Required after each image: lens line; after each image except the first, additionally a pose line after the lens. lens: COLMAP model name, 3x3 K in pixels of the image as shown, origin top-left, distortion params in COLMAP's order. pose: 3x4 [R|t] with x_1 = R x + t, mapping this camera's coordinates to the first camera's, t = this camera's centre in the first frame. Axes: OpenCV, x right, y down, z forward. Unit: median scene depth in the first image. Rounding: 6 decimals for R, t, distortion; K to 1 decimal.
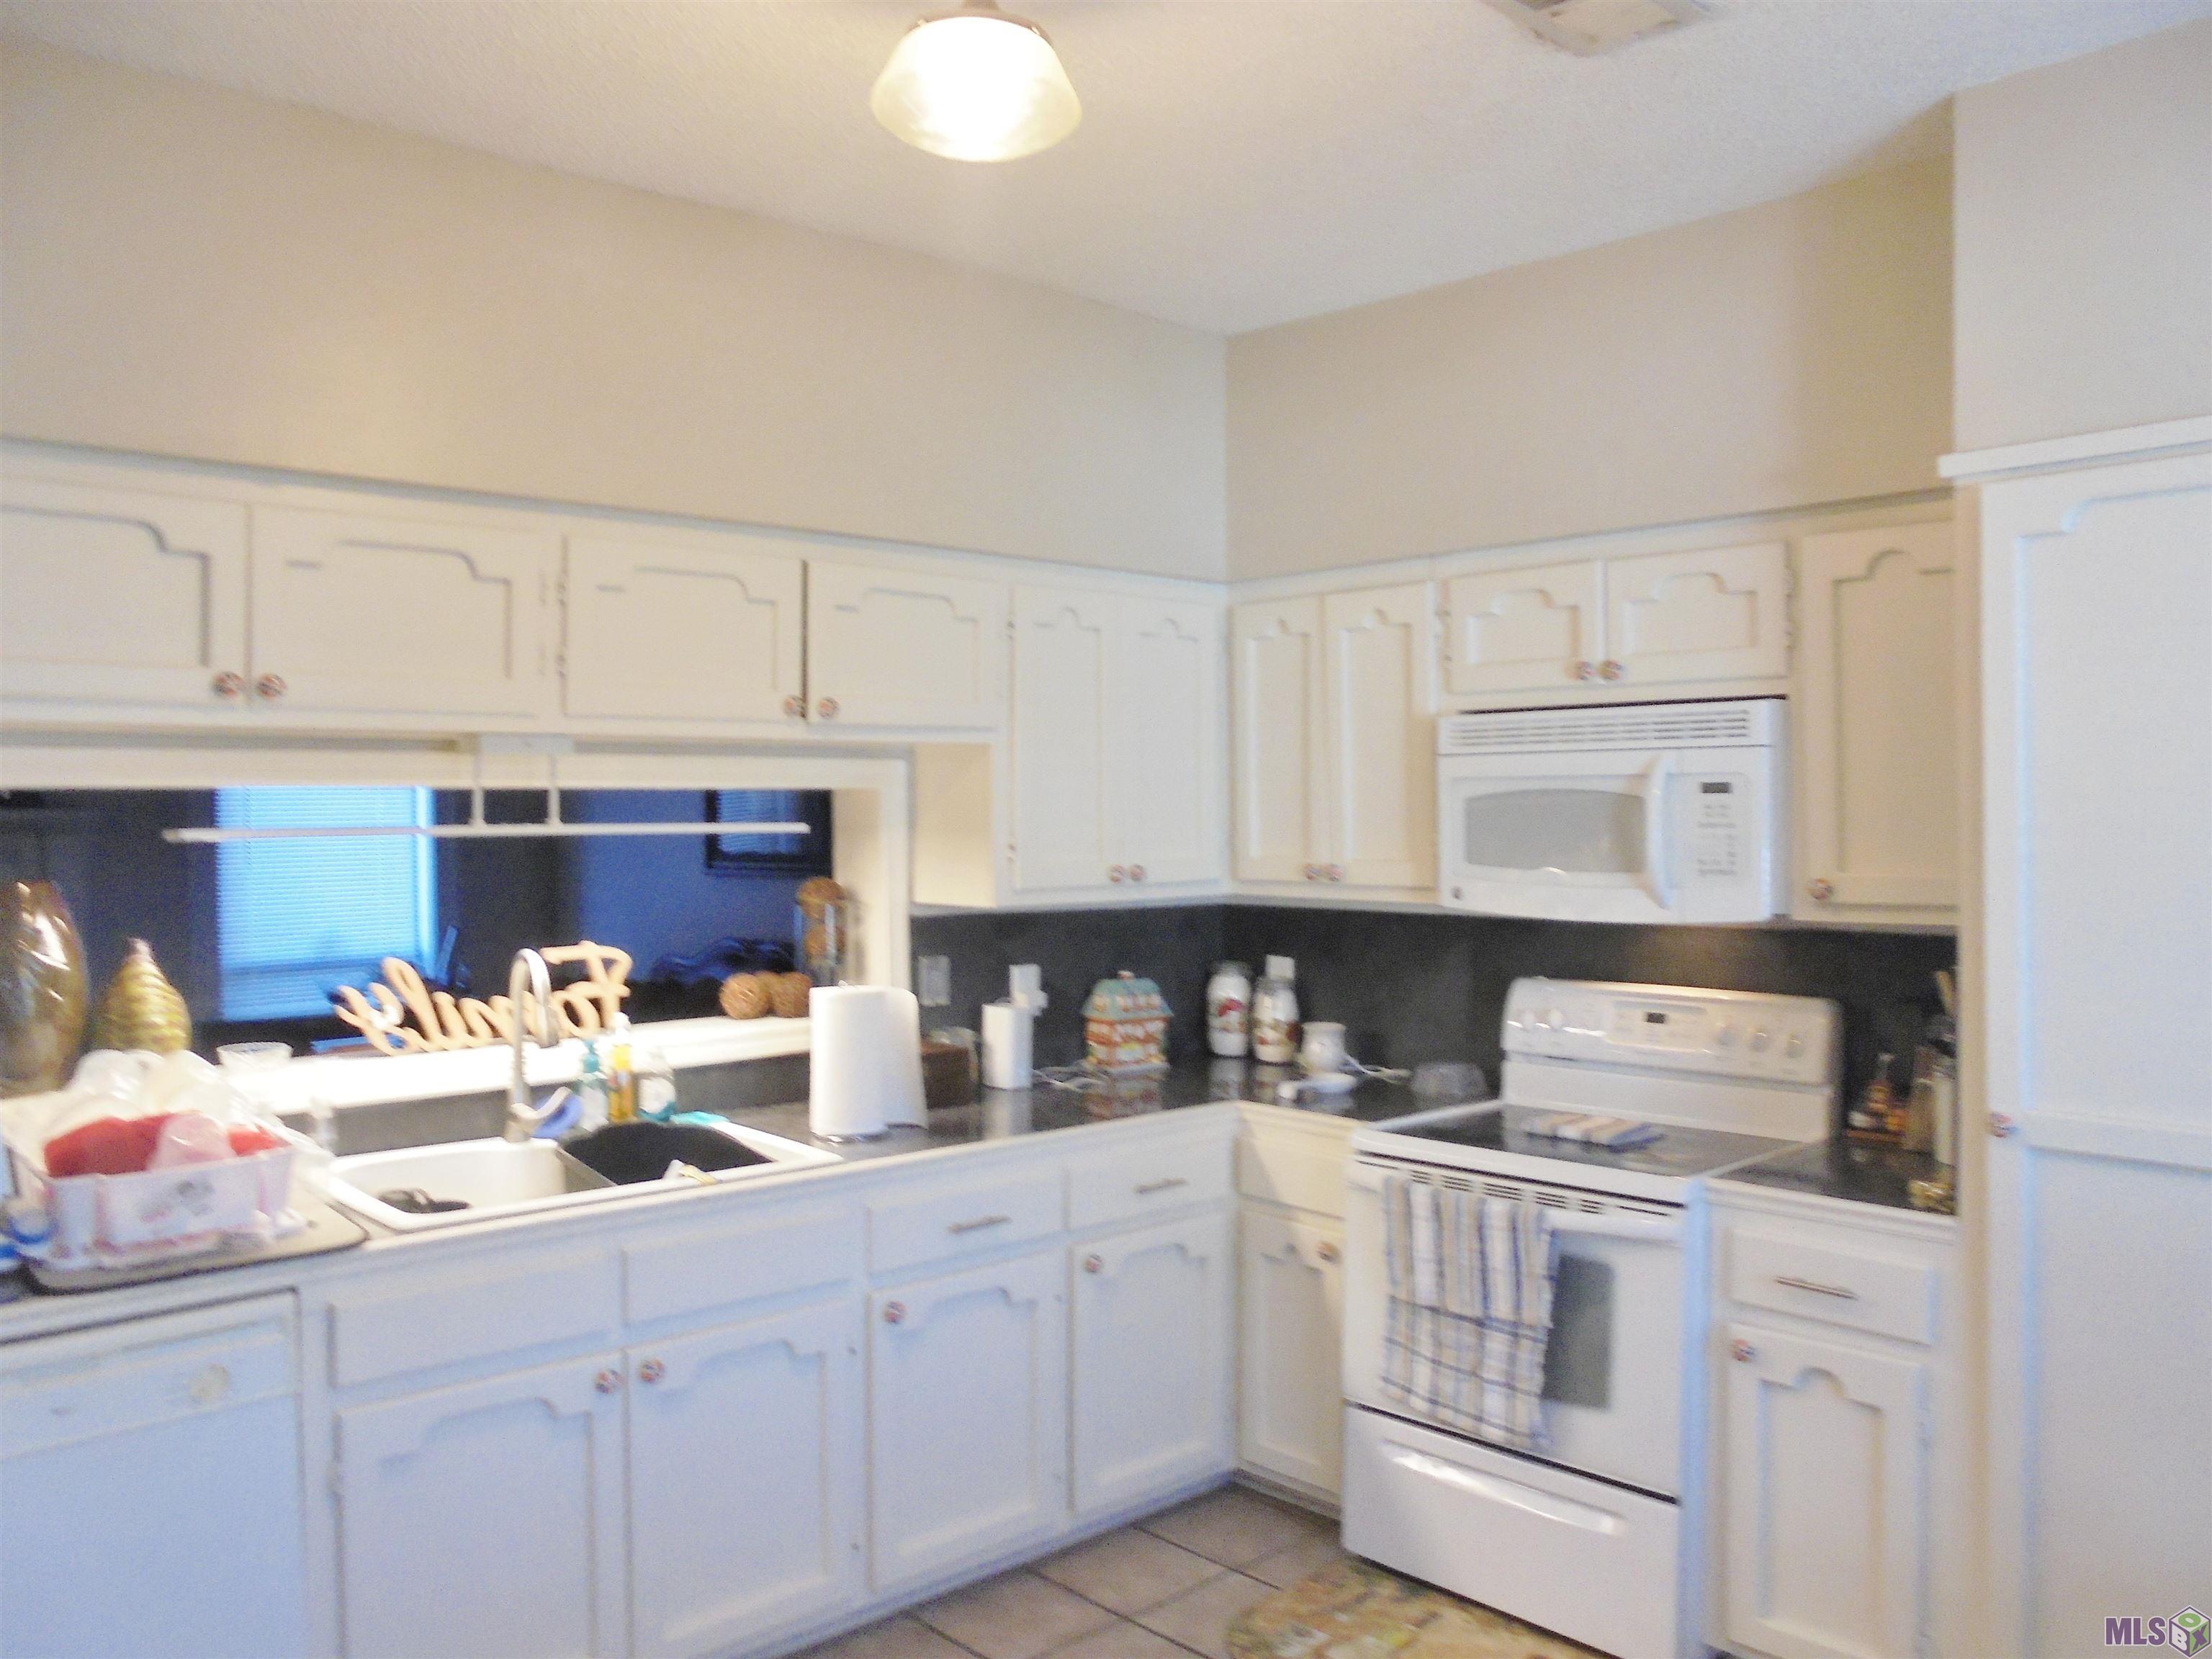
lens RADIAL K [[1697.0, 0, 1108.8], [0, 1697.0, 827.0], [0, 0, 1]] dist [-0.074637, 0.035179]
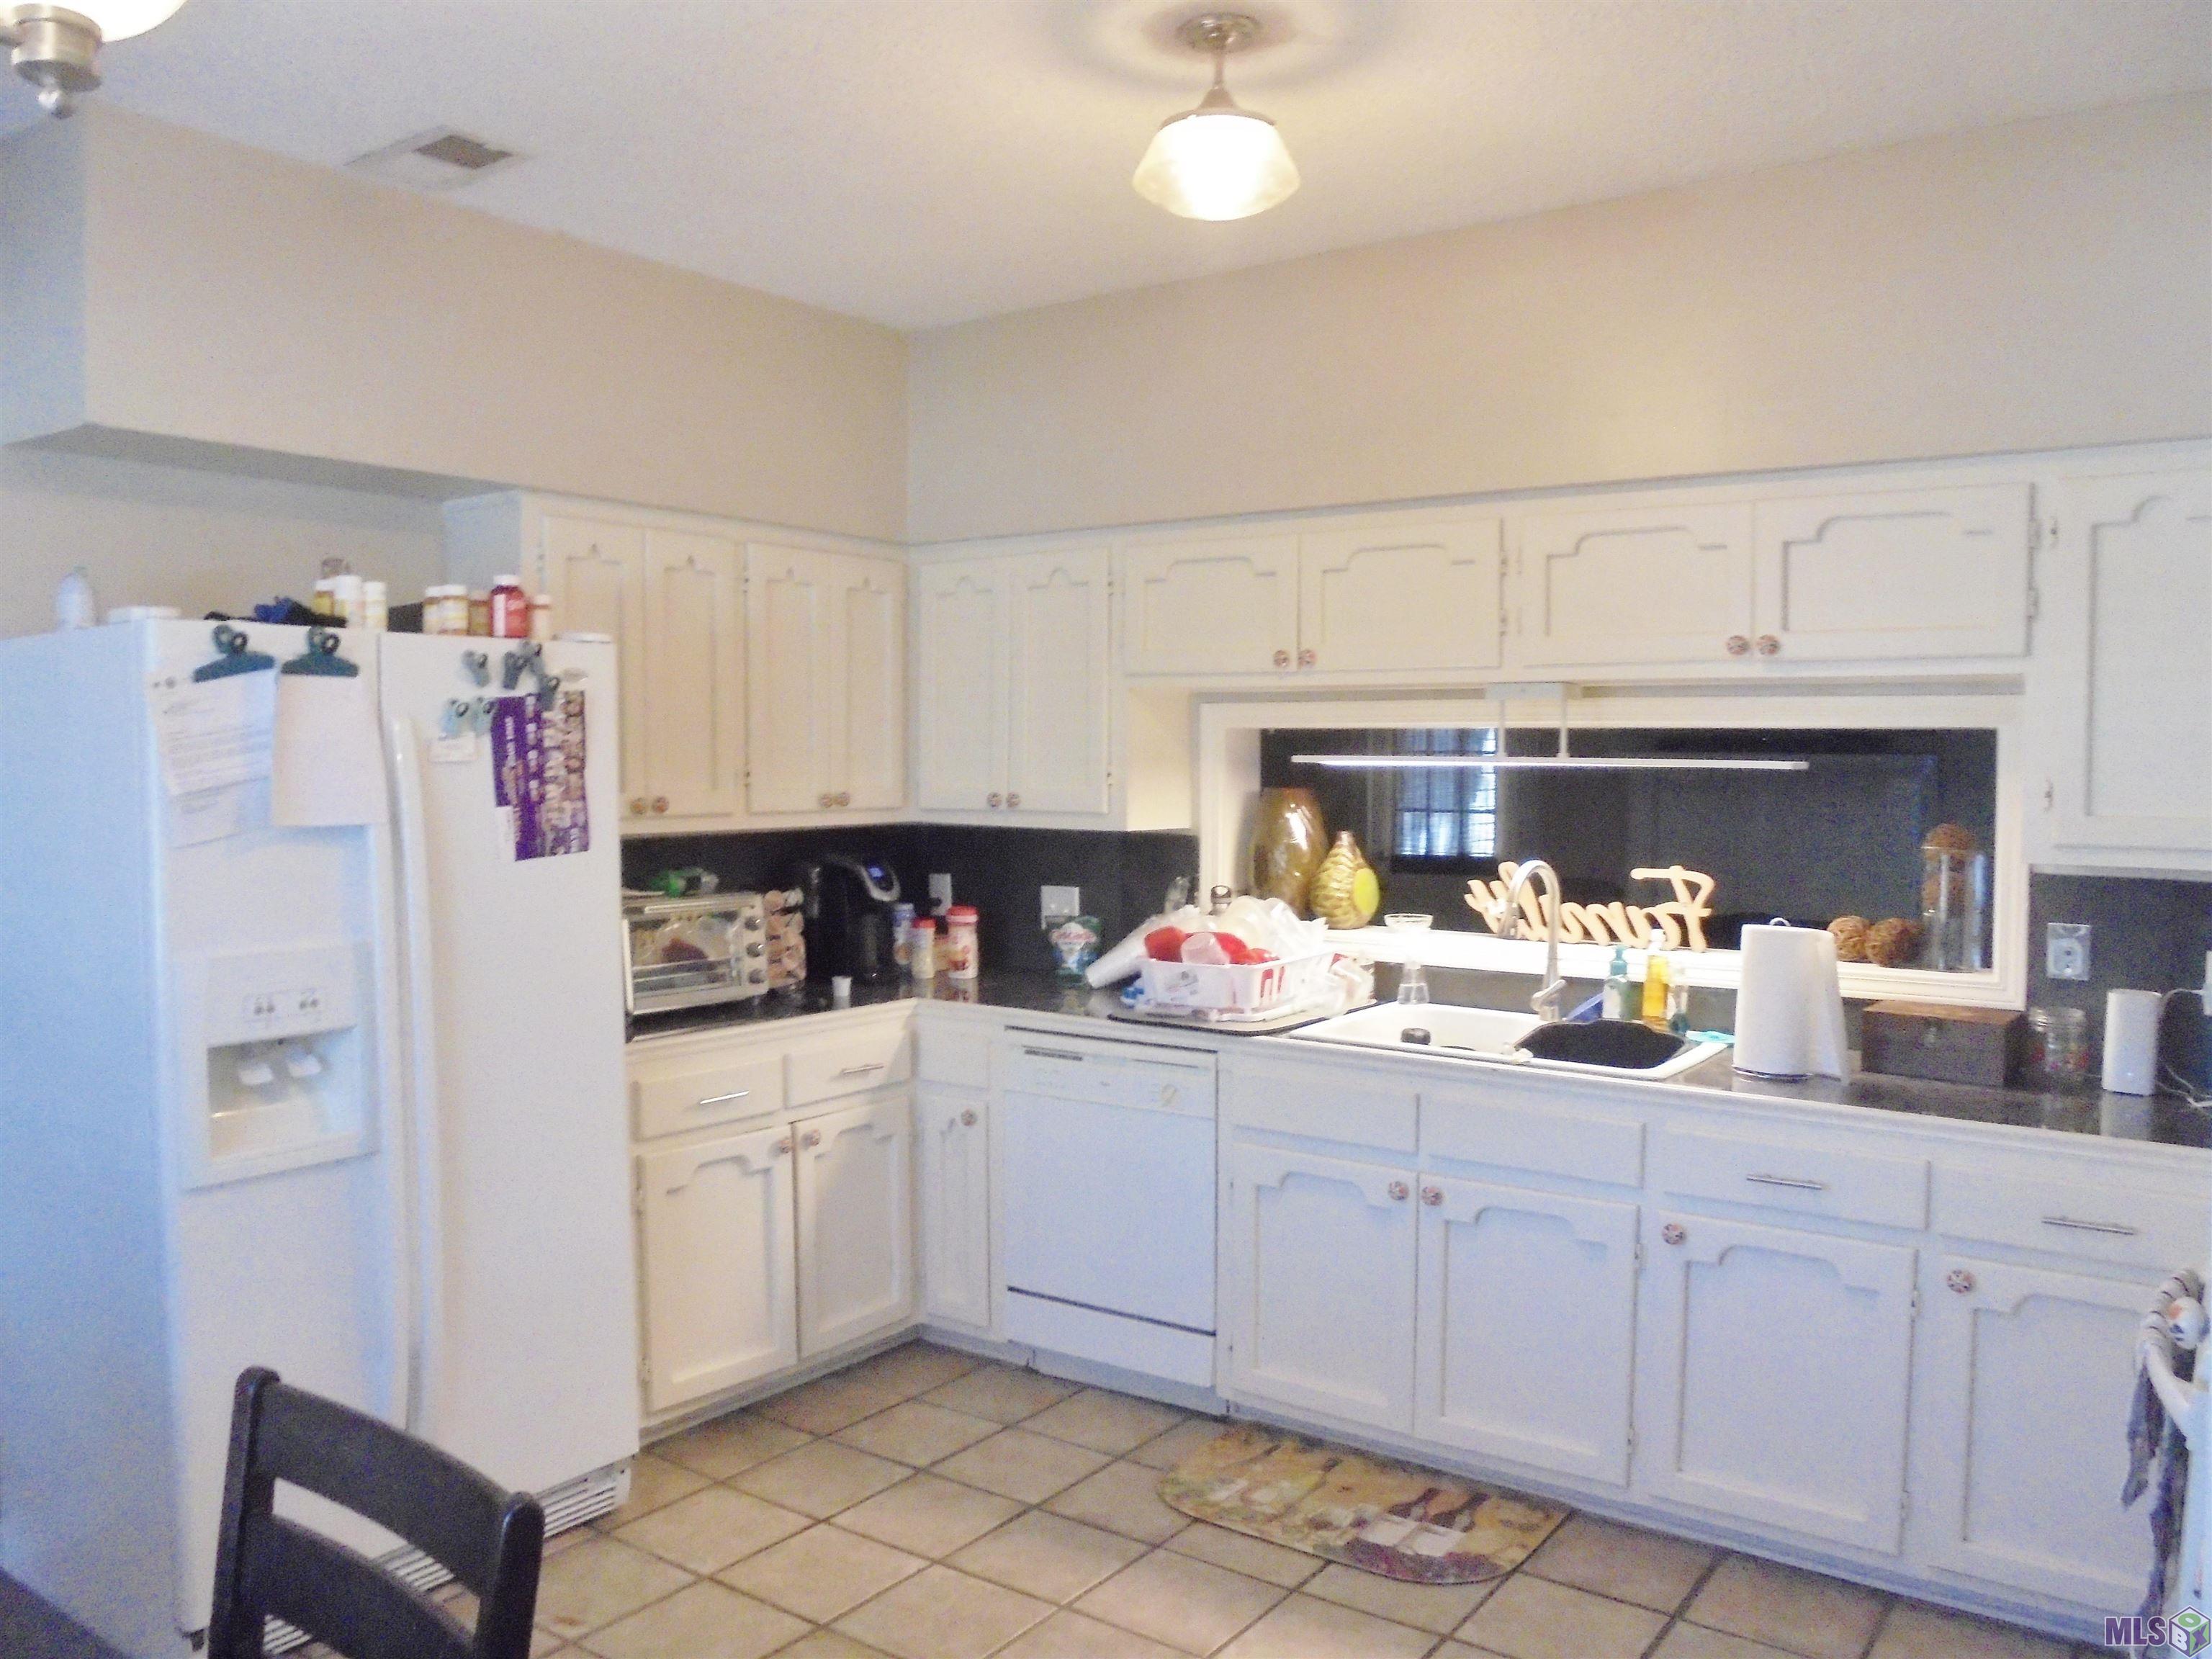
lens RADIAL K [[1697.0, 0, 1107.8], [0, 1697.0, 829.6], [0, 0, 1]] dist [-0.074637, 0.035179]
pose [[0.194779, 0.044989, -0.979815, 0.762848], [-0.019428, 0.998929, 0.042005, 0.005485], [0.980655, 0.010854, 0.195445, 0.442499]]
